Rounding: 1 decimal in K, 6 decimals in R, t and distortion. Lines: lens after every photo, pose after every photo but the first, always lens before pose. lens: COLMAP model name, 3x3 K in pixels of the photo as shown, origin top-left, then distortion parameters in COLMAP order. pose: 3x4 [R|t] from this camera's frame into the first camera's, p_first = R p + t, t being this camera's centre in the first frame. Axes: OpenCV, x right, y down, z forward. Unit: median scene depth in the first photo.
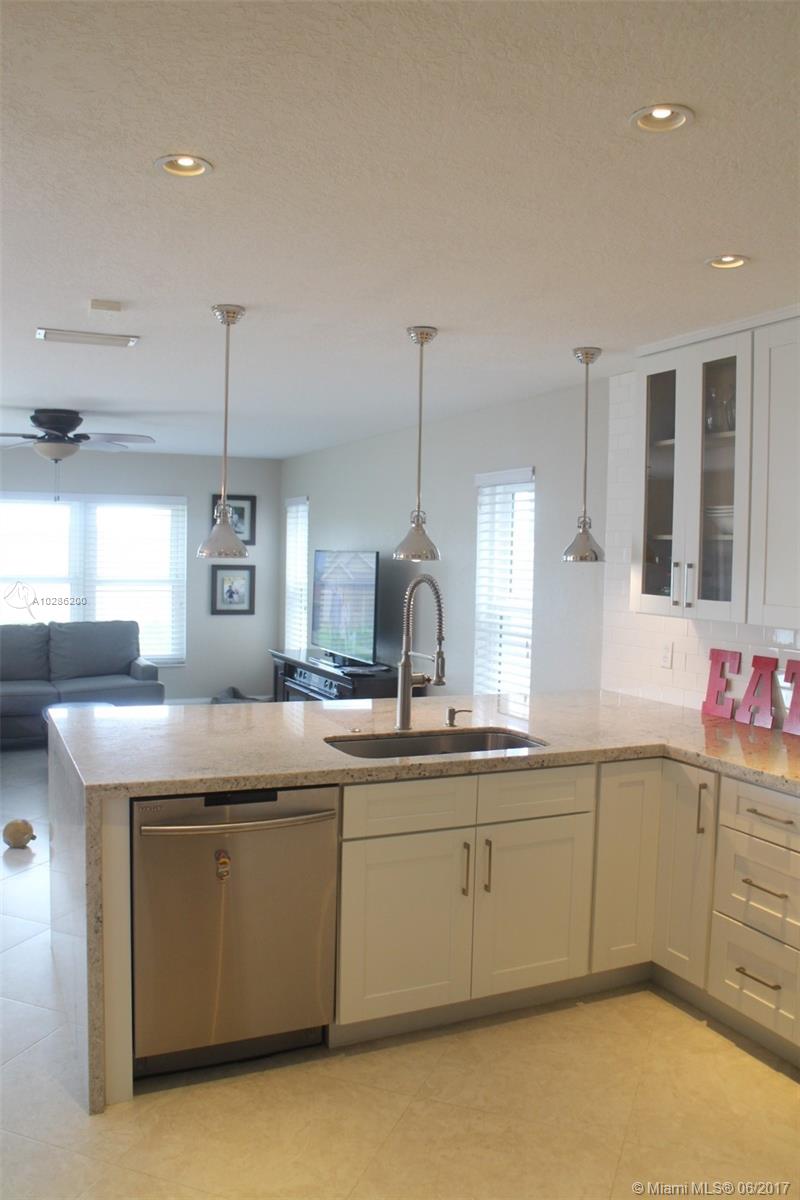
lens RADIAL K [[976.6, 0, 400.0], [0, 976.6, 600.0], [0, 0, 1]] dist [-0.168780, 0.129382]
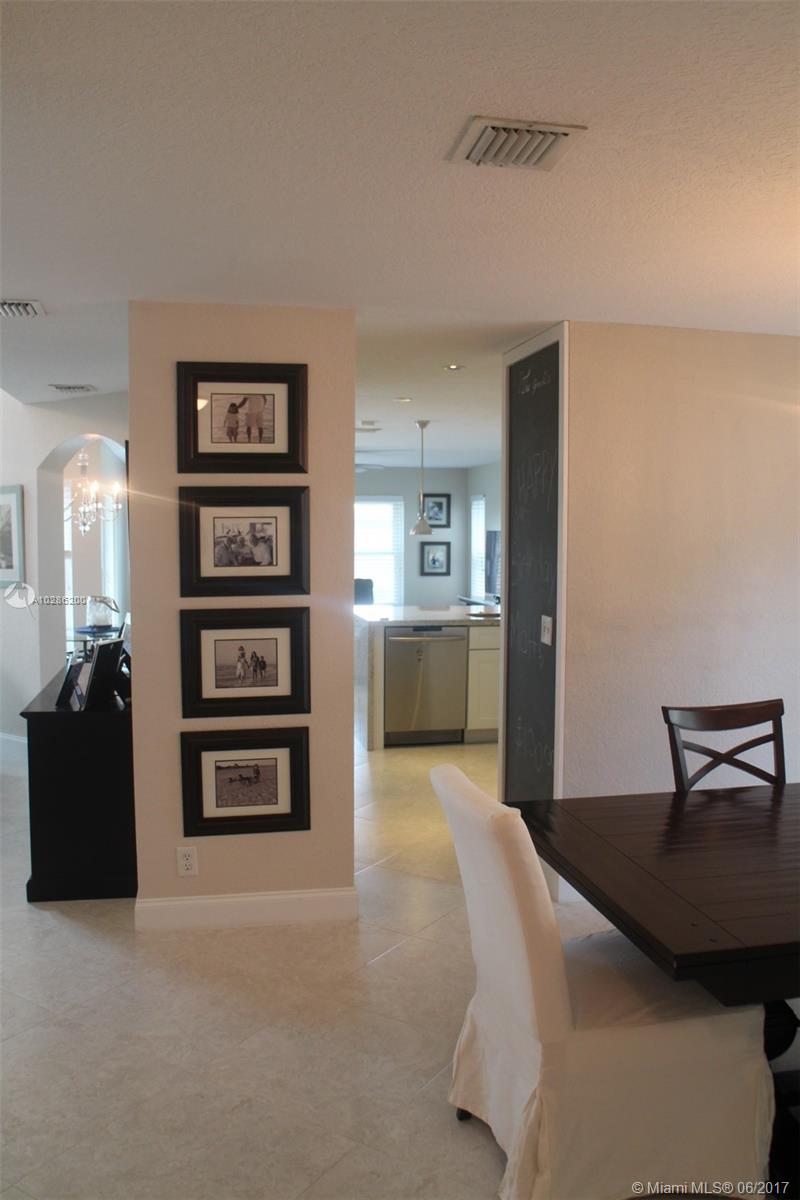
lens RADIAL K [[976.6, 0, 400.0], [0, 976.6, 600.0], [0, 0, 1]] dist [-0.168780, 0.129382]
pose [[0.976113, -0.003768, -0.217233, 0.098257], [0.007973, 0.999797, 0.018484, 0.024833], [0.217119, -0.019774, 0.975945, -0.461763]]
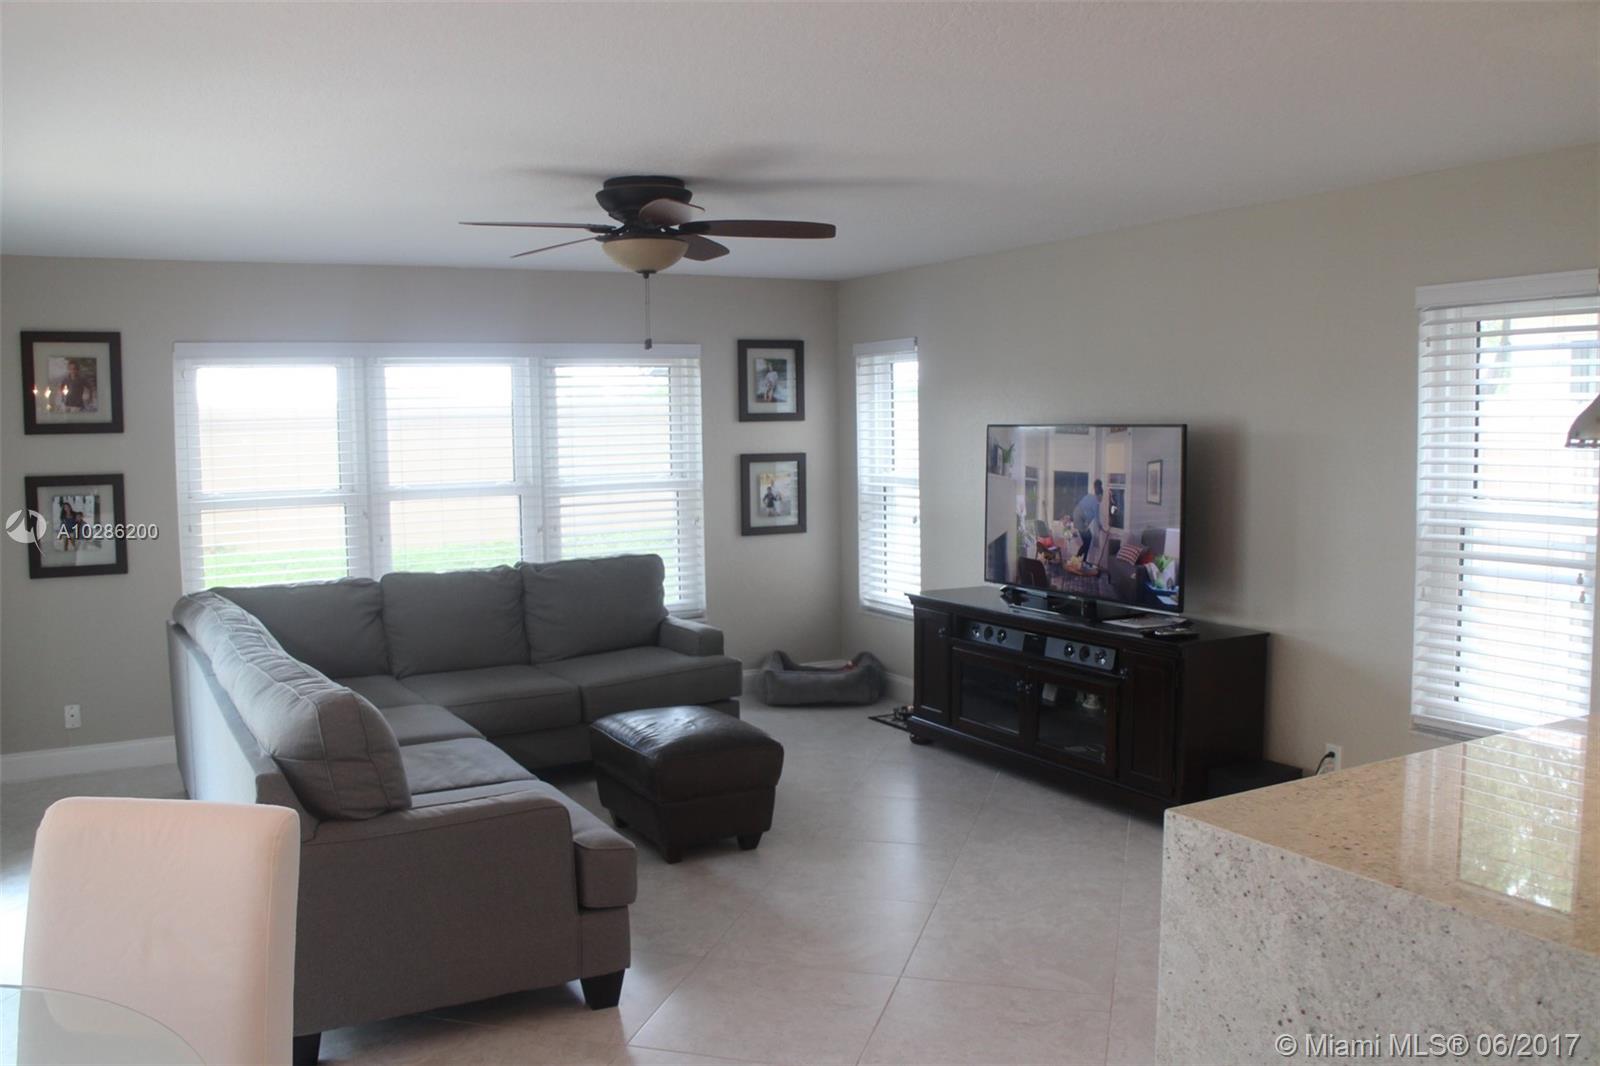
lens RADIAL K [[1302.2, 0, 800.0], [0, 1302.2, 533.0], [0, 0, 1]] dist [-0.168780, 0.129382]
pose [[0.994992, -0.042064, 0.090673, -0.239569], [0.038892, 0.998578, 0.036472, -0.015685], [-0.092078, -0.032763, 0.995213, 0.181048]]
